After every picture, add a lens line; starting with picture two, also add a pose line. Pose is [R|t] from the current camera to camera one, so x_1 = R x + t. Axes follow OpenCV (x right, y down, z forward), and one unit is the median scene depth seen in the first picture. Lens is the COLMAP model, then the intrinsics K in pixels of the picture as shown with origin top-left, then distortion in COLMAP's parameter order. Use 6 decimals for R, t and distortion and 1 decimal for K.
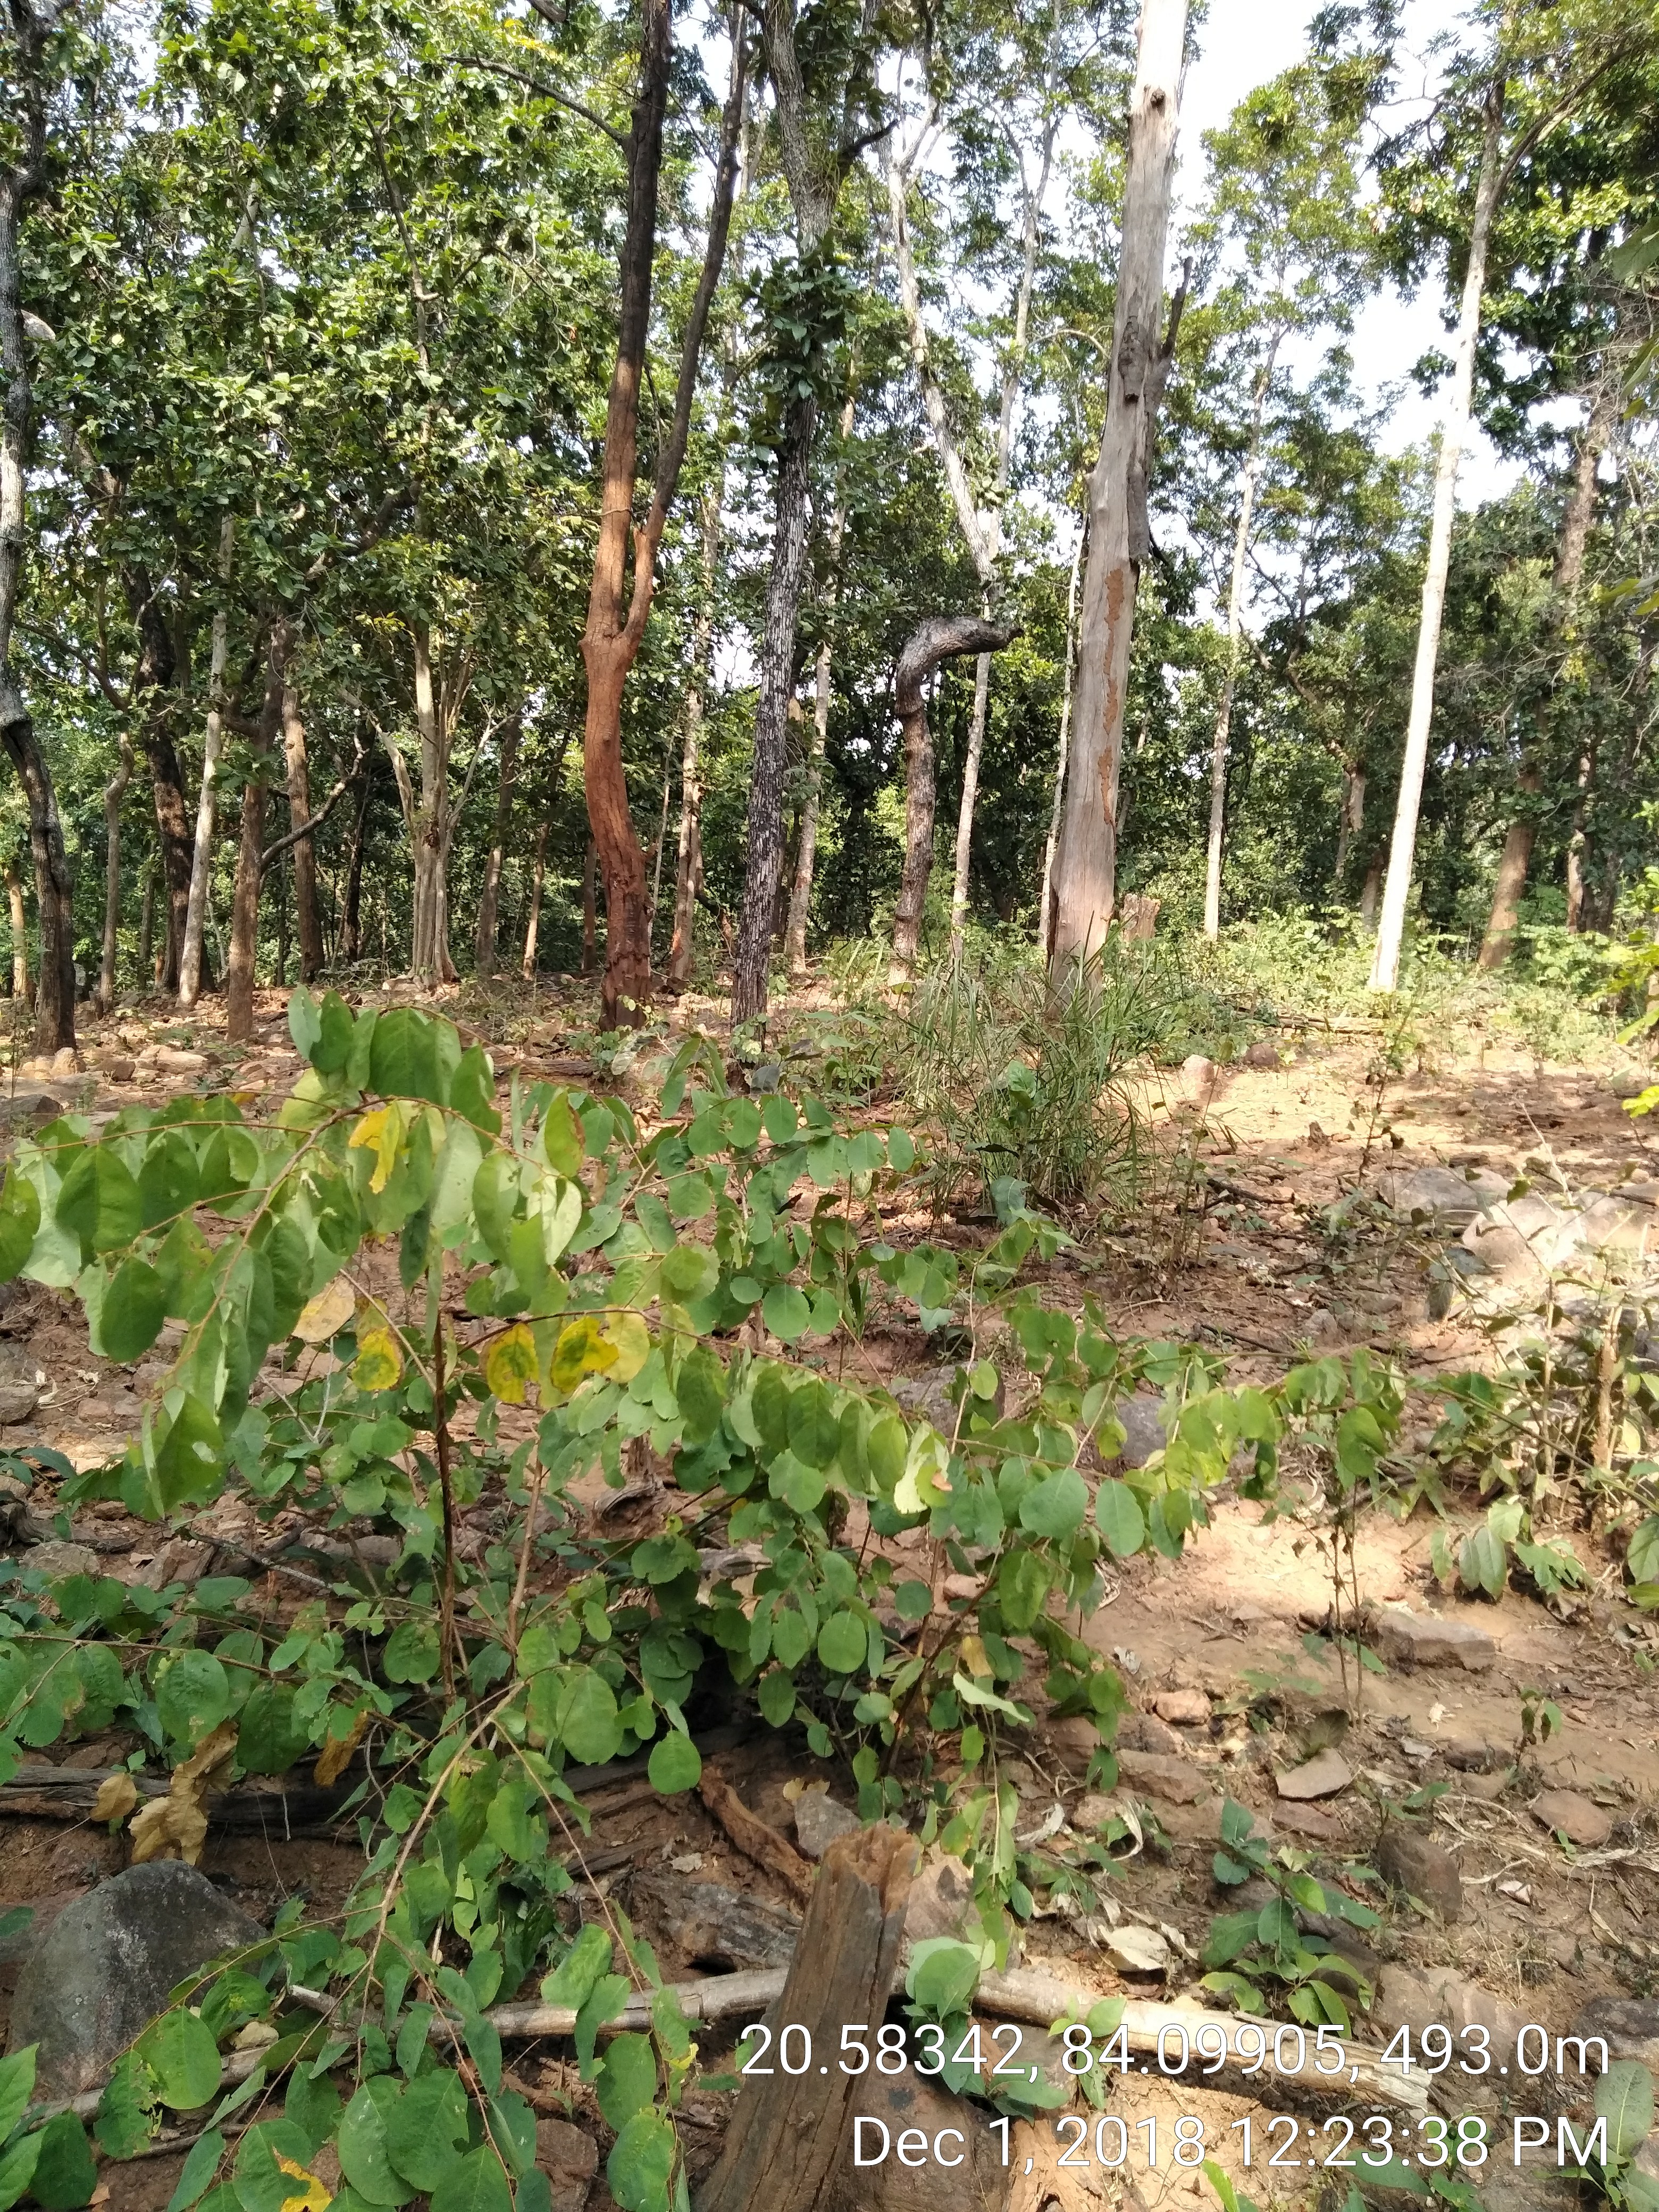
lens RADIAL K [[1503.1, 0, 829.5], [0, 1503.1, 1106.0], [0, 0, 1]] dist [-0.031030, -0.010060]
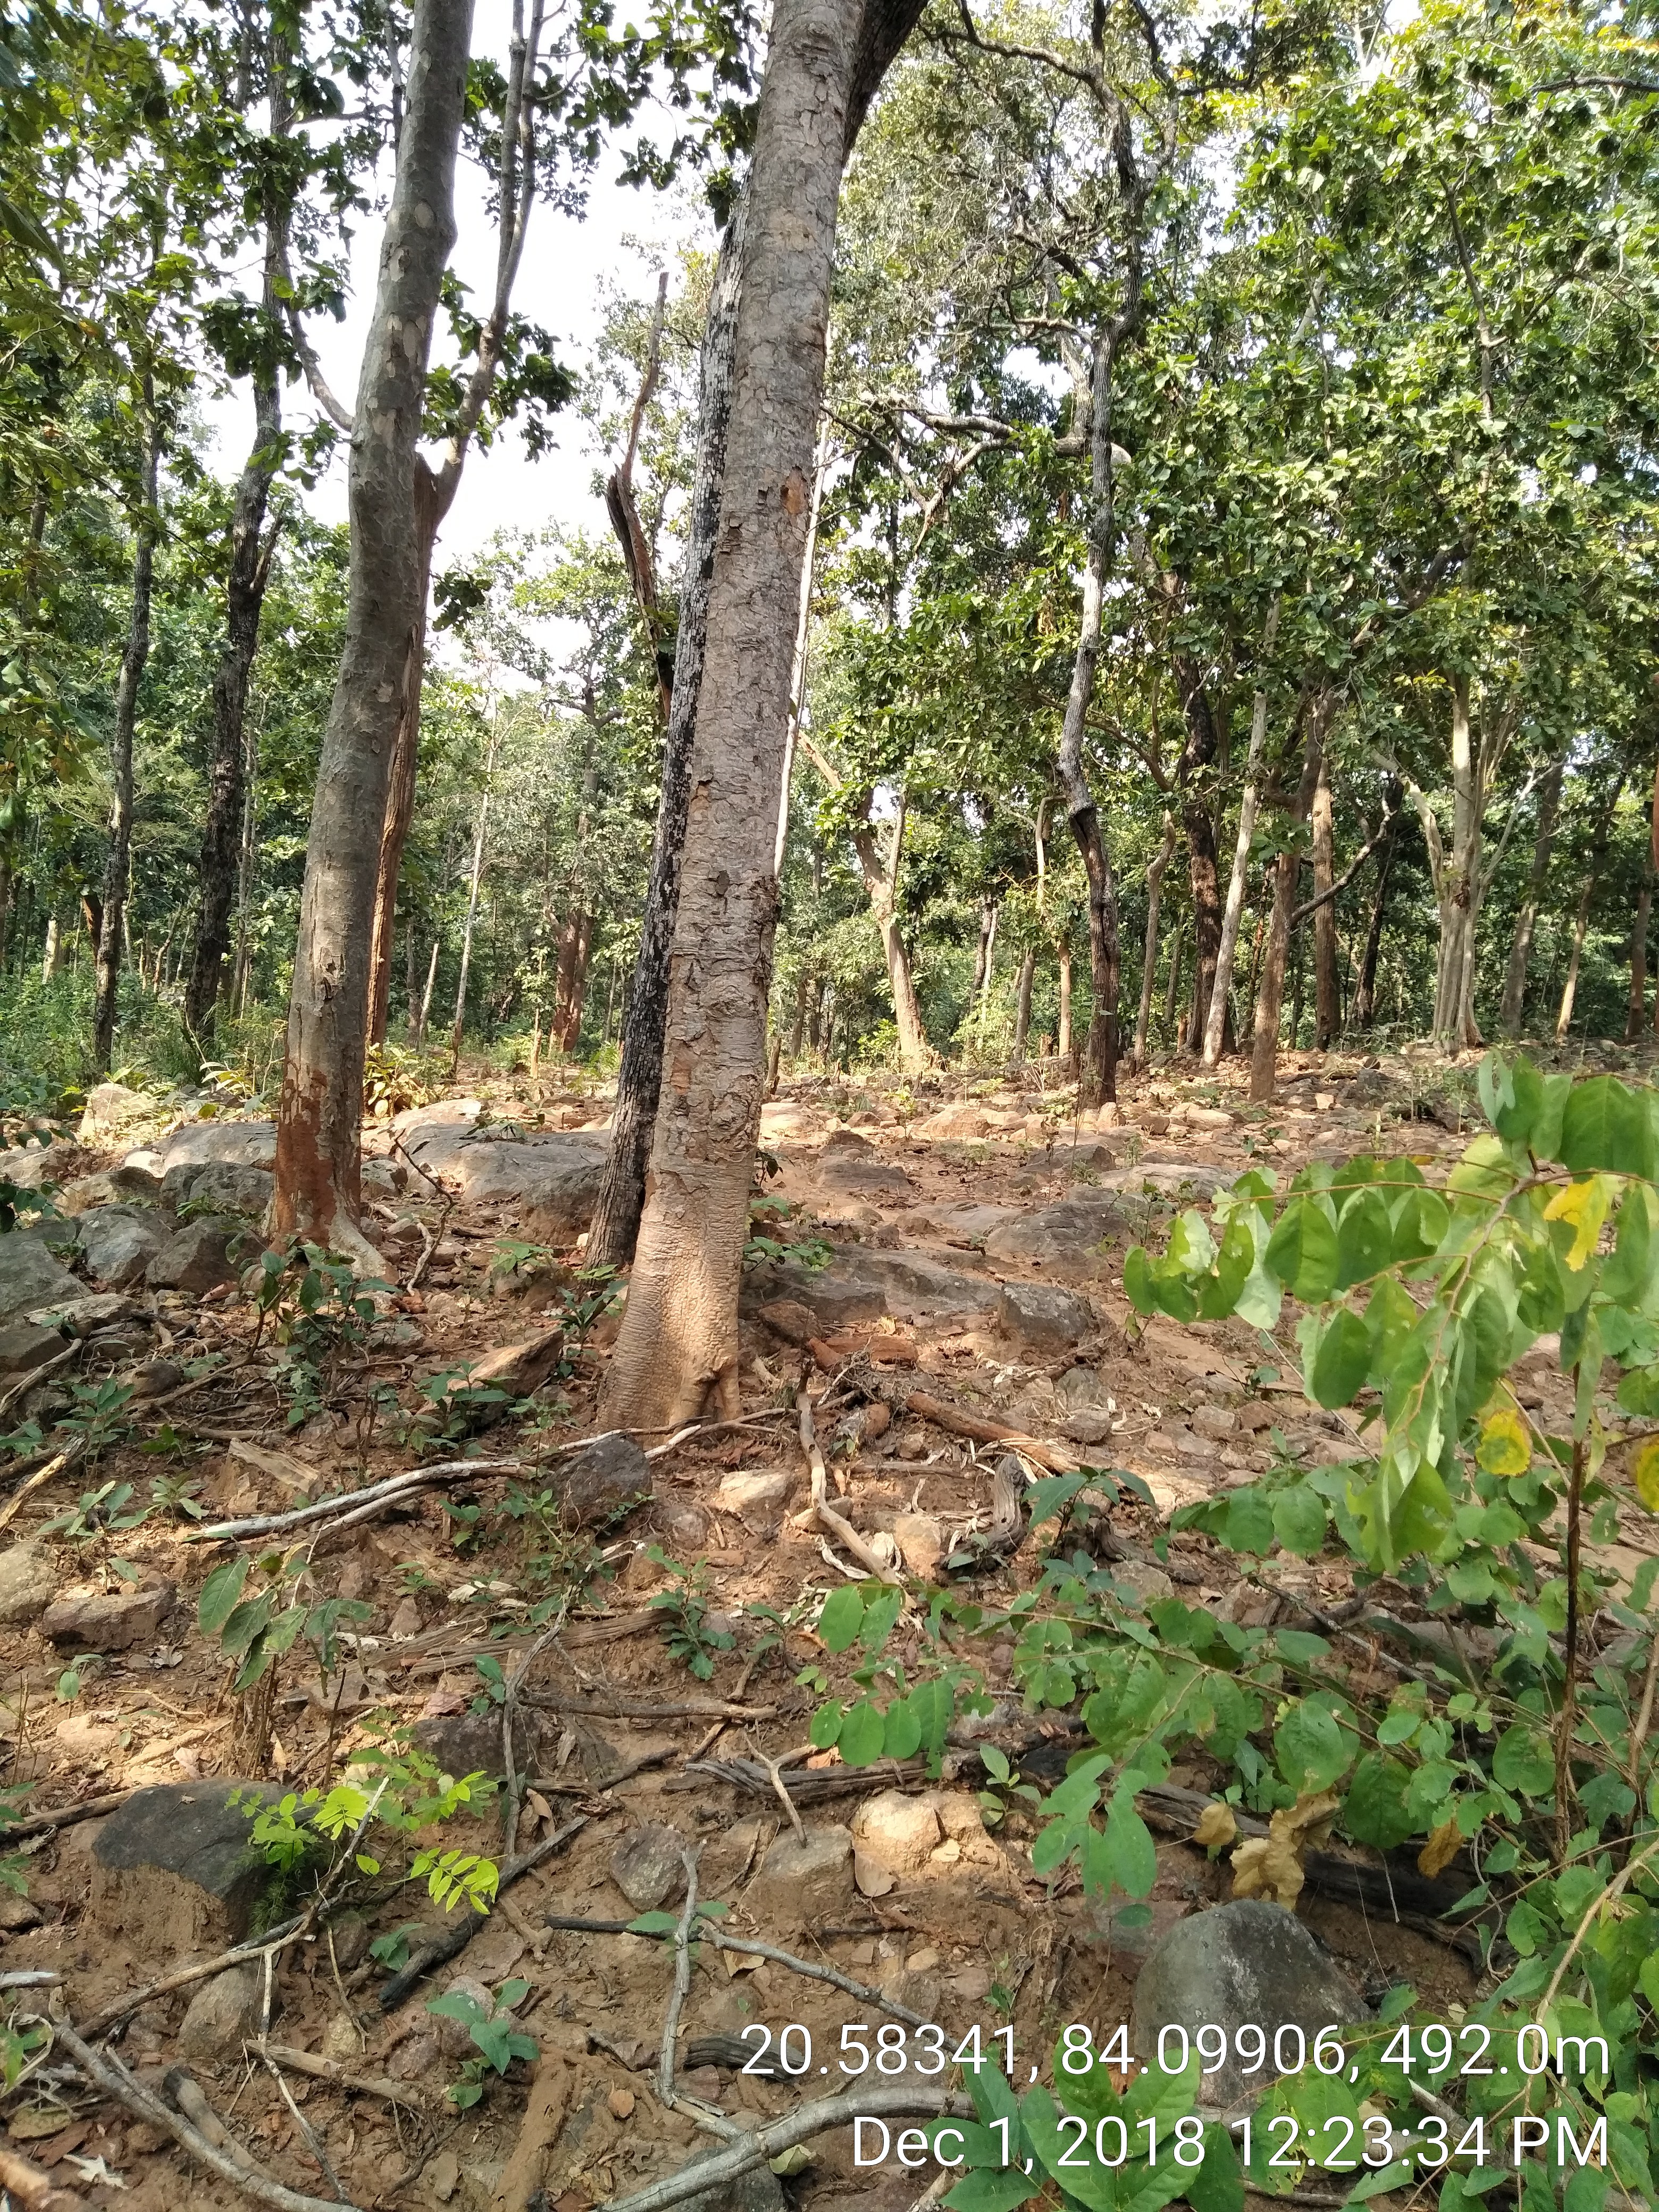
lens RADIAL K [[1503.1, 0, 829.5], [0, 1503.1, 1106.0], [0, 0, 1]] dist [-0.031030, -0.010060]
pose [[0.800449, 0.034194, -0.598425, -0.020972], [-0.059372, 0.997985, -0.022391, 0.000573], [0.596454, 0.053452, 0.800866, -0.006218]]
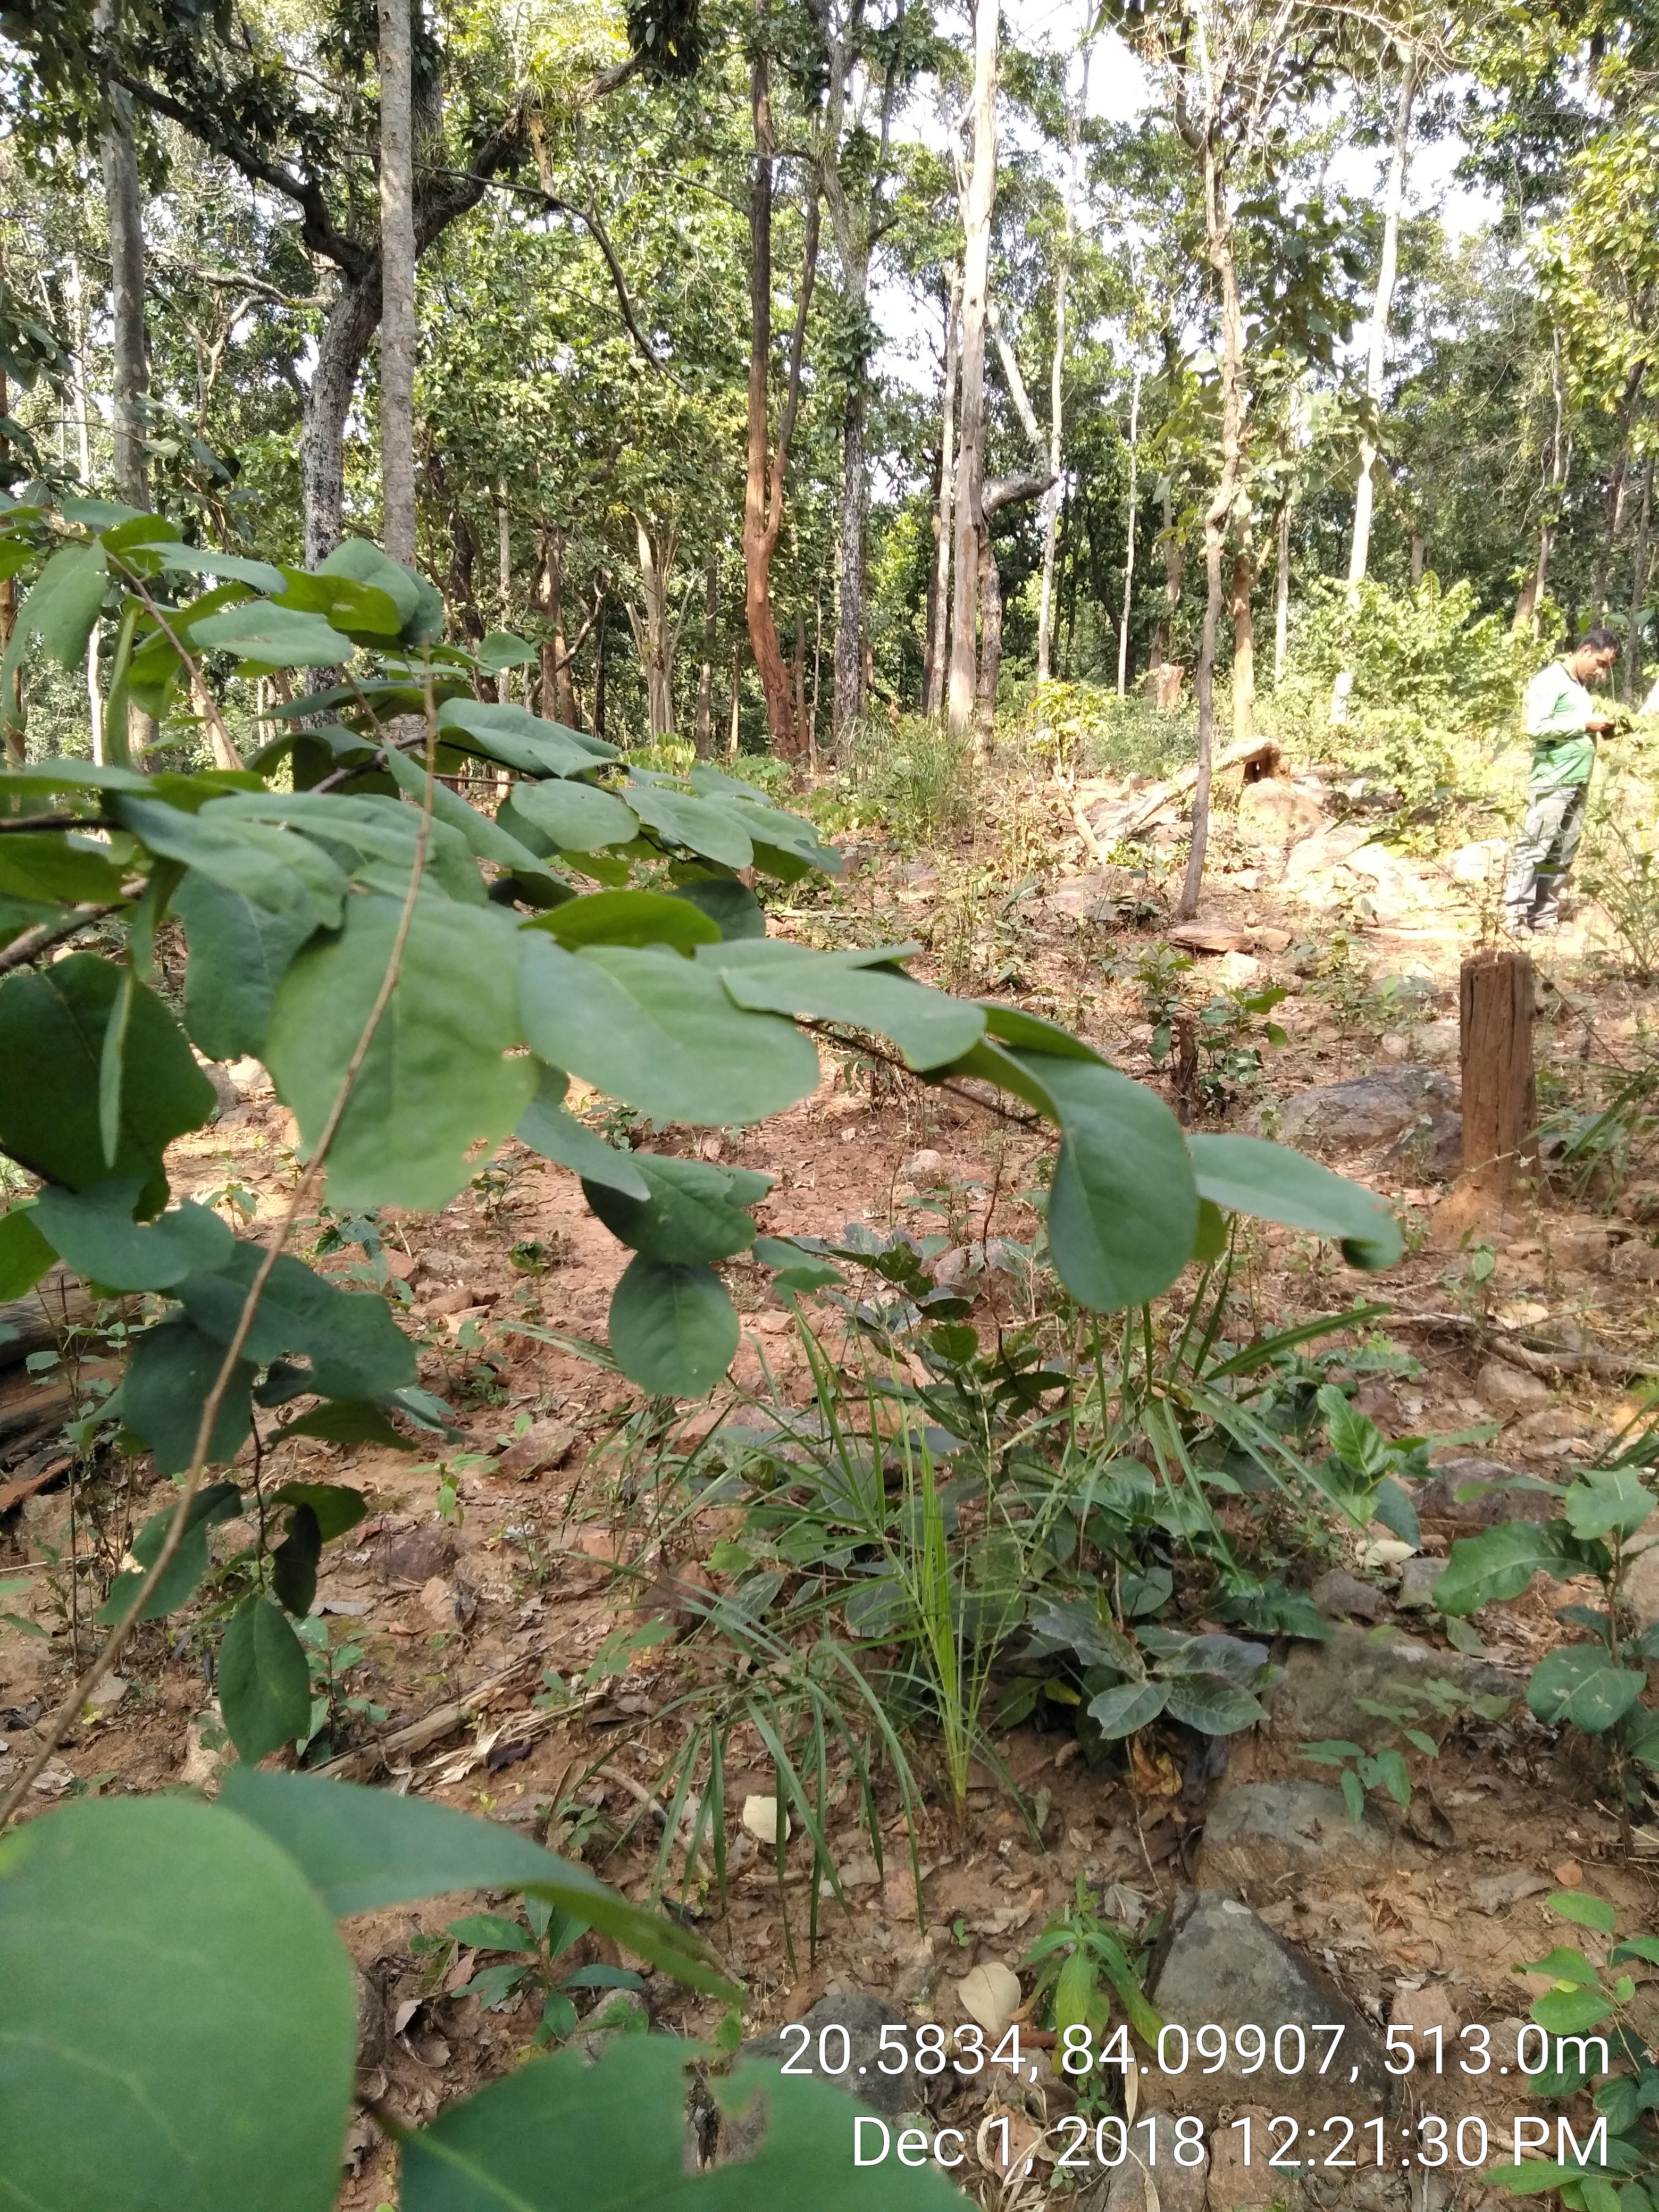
lens RADIAL K [[1506.2, 0, 837.3], [0, 1506.2, 1108.9], [0, 0, 1]] dist [-0.046373, 0.007665]
pose [[0.987188, -0.039602, -0.154570, 0.145076], [0.060789, 0.989000, 0.134850, 0.080758], [0.147530, -0.142519, 0.978736, -0.597391]]
